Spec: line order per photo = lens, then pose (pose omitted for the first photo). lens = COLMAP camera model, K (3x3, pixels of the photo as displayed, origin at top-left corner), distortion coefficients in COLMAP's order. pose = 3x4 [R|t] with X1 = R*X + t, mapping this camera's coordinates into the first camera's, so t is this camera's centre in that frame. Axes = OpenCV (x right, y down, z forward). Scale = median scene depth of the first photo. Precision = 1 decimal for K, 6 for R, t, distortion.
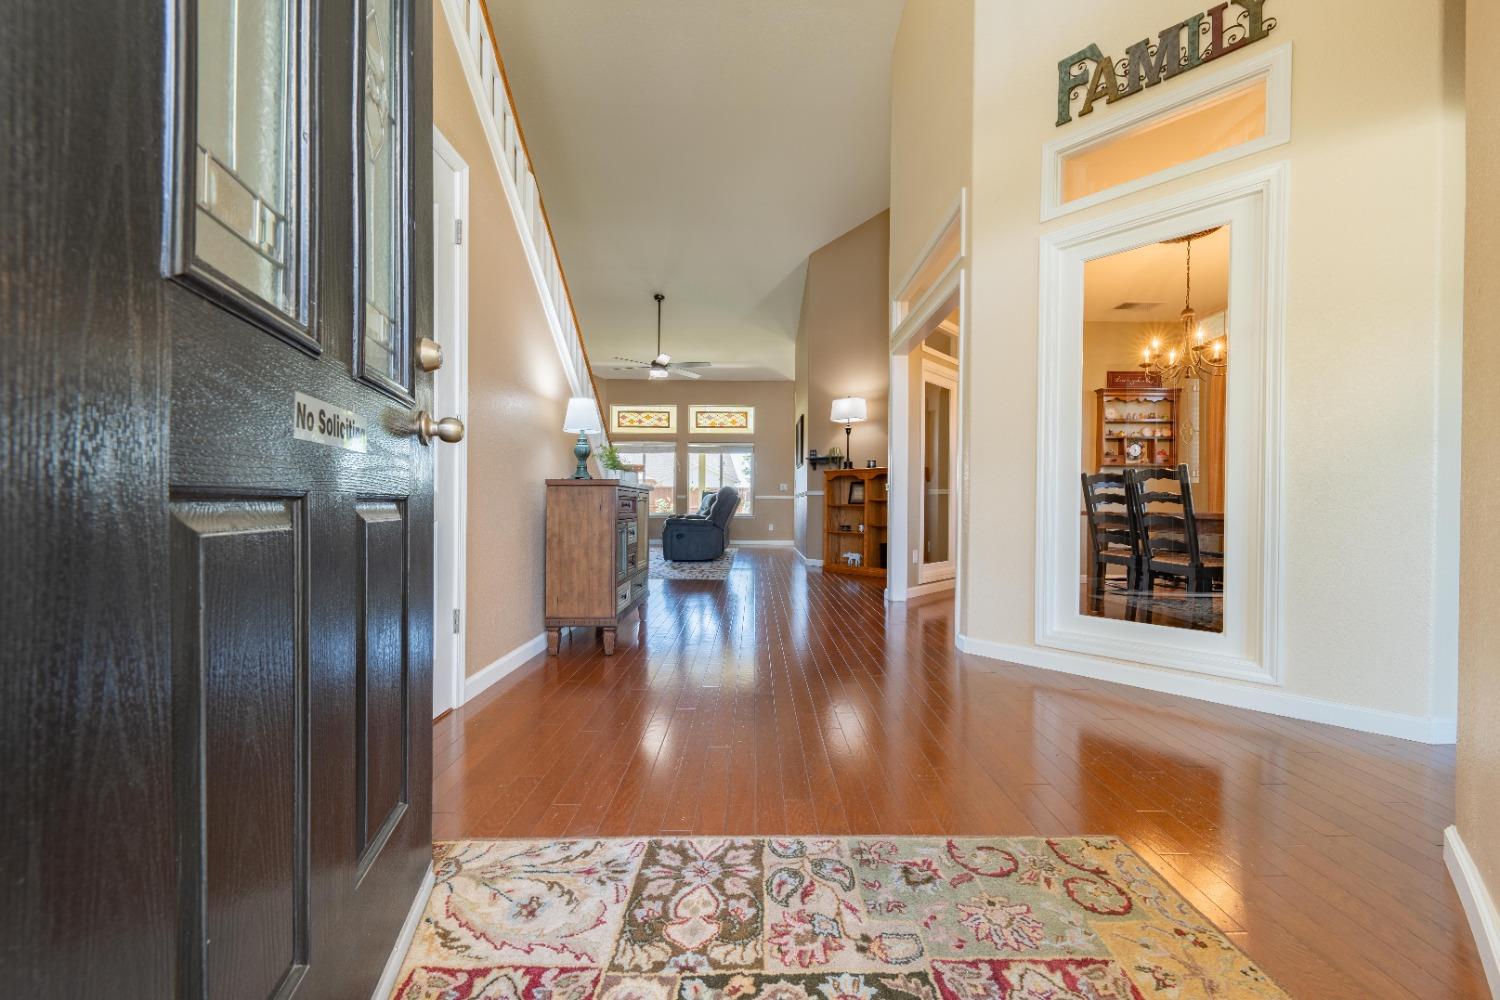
lens RADIAL K [[535.4, 0, 751.1], [0, 535.4, 506.4], [0, 0, 1]] dist [0.004567, -0.000348]
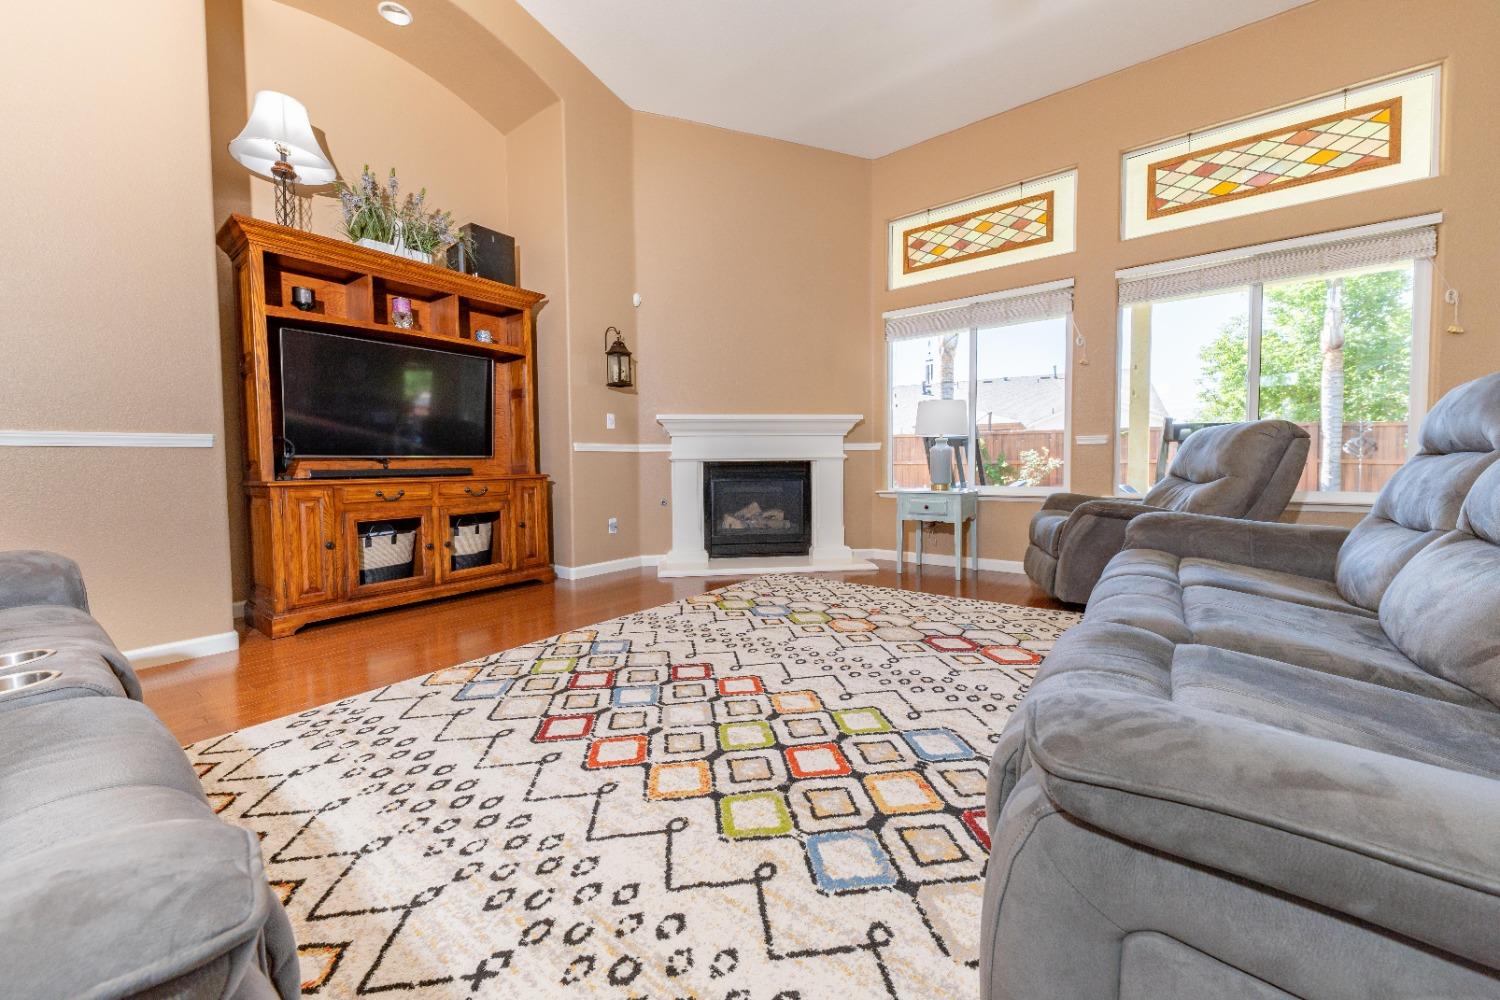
lens RADIAL K [[535.4, 0, 734.6], [0, 535.4, 489.9], [0, 0, 1]] dist [0.004567, -0.000348]
pose [[0.796406, 0.013321, -0.604615, -0.103916], [0.018642, 0.998742, 0.046560, -0.006886], [0.604475, -0.048352, 0.795156, 0.593768]]
